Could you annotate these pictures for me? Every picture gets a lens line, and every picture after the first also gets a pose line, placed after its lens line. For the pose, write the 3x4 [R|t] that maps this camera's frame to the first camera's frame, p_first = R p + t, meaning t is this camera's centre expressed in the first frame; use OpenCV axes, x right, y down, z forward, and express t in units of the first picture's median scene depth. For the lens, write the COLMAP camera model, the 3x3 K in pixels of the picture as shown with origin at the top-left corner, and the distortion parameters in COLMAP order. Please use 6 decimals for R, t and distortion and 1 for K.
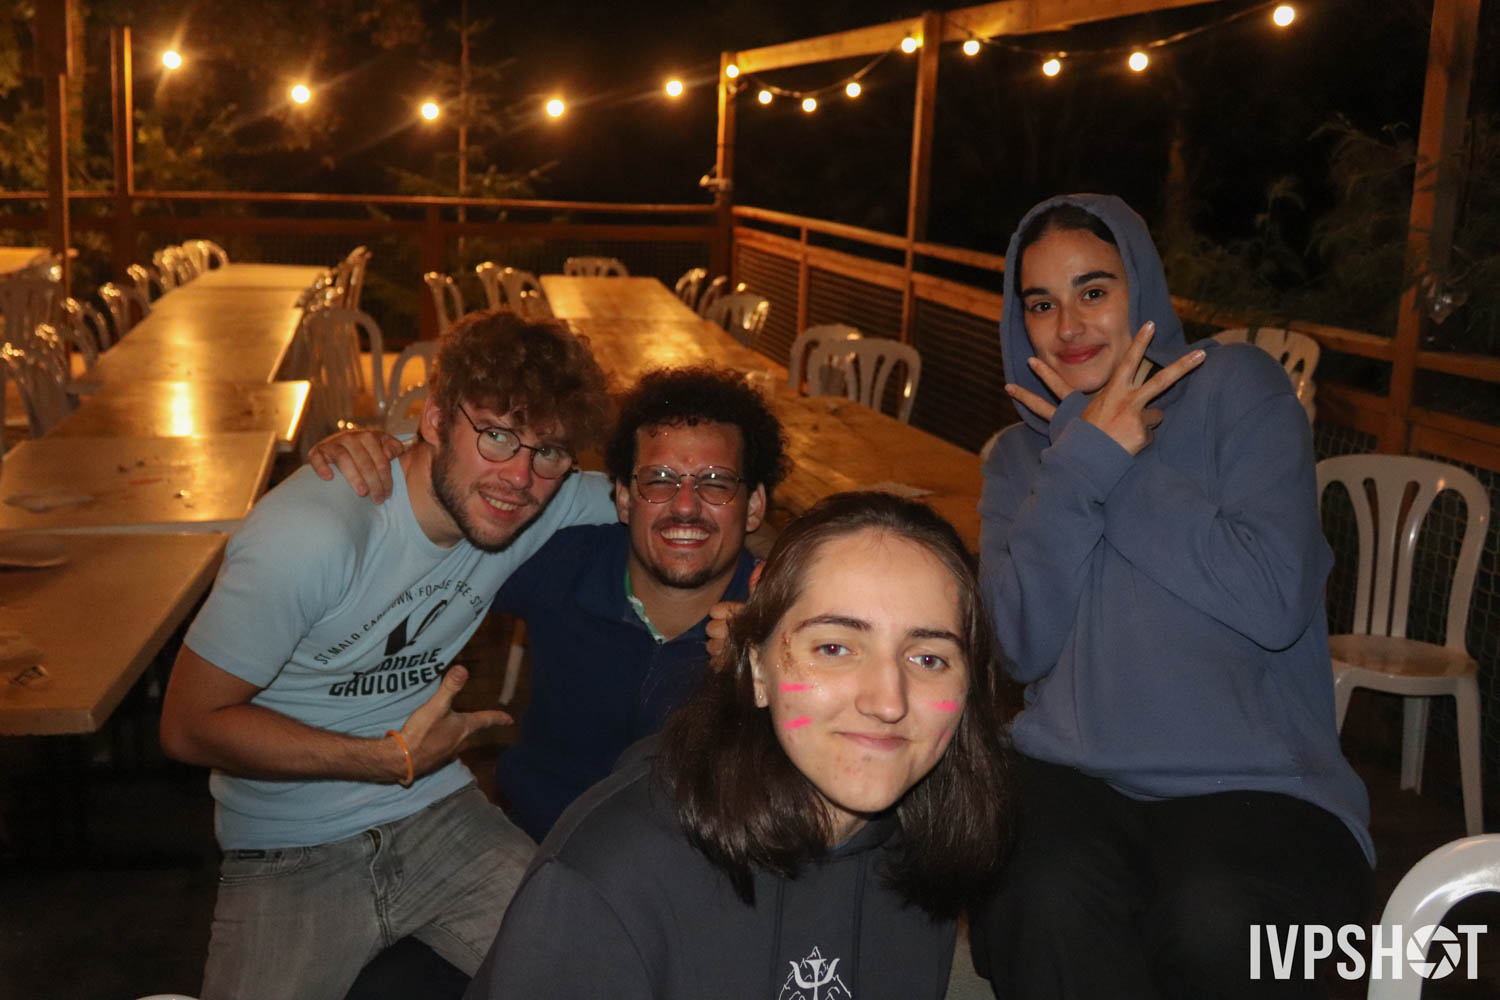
lens RADIAL K [[1622.7, 0, 752.0], [0, 1622.7, 499.8], [0, 0, 1]] dist [-0.030262, 0.000000]
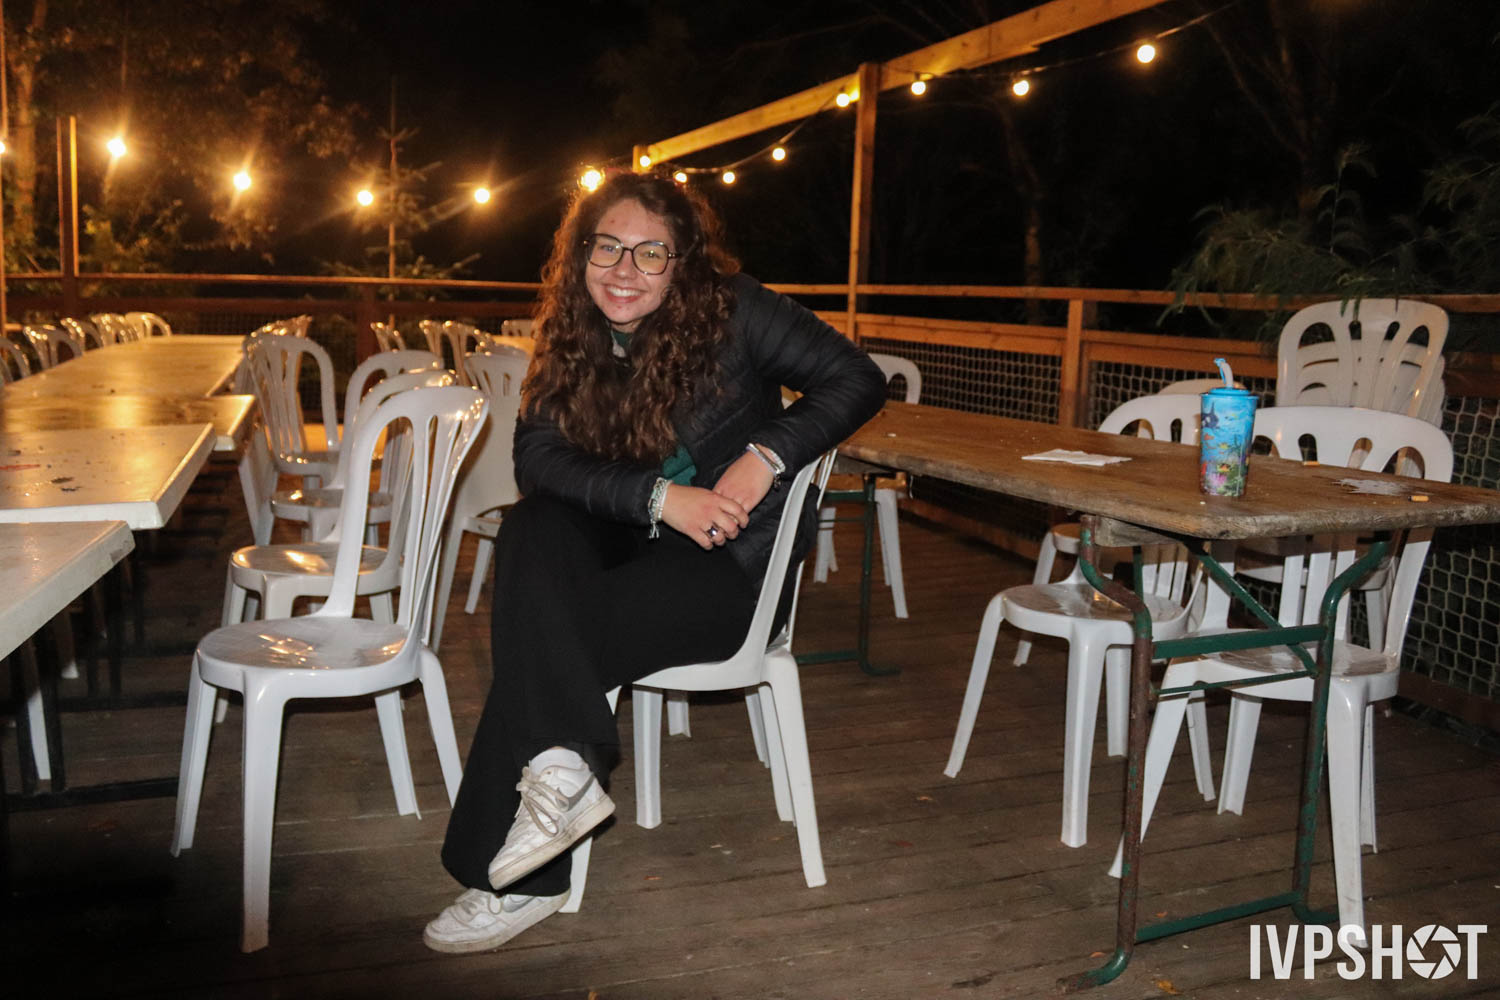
lens RADIAL K [[1302.6, 0, 752.0], [0, 1302.6, 500.8], [0, 0, 1]] dist [-0.082506, 0.079141]
pose [[0.994247, -0.024260, 0.104331, -0.035755], [0.029608, 0.998309, -0.050024, 0.010952], [-0.102941, 0.052825, 0.993284, 0.126471]]
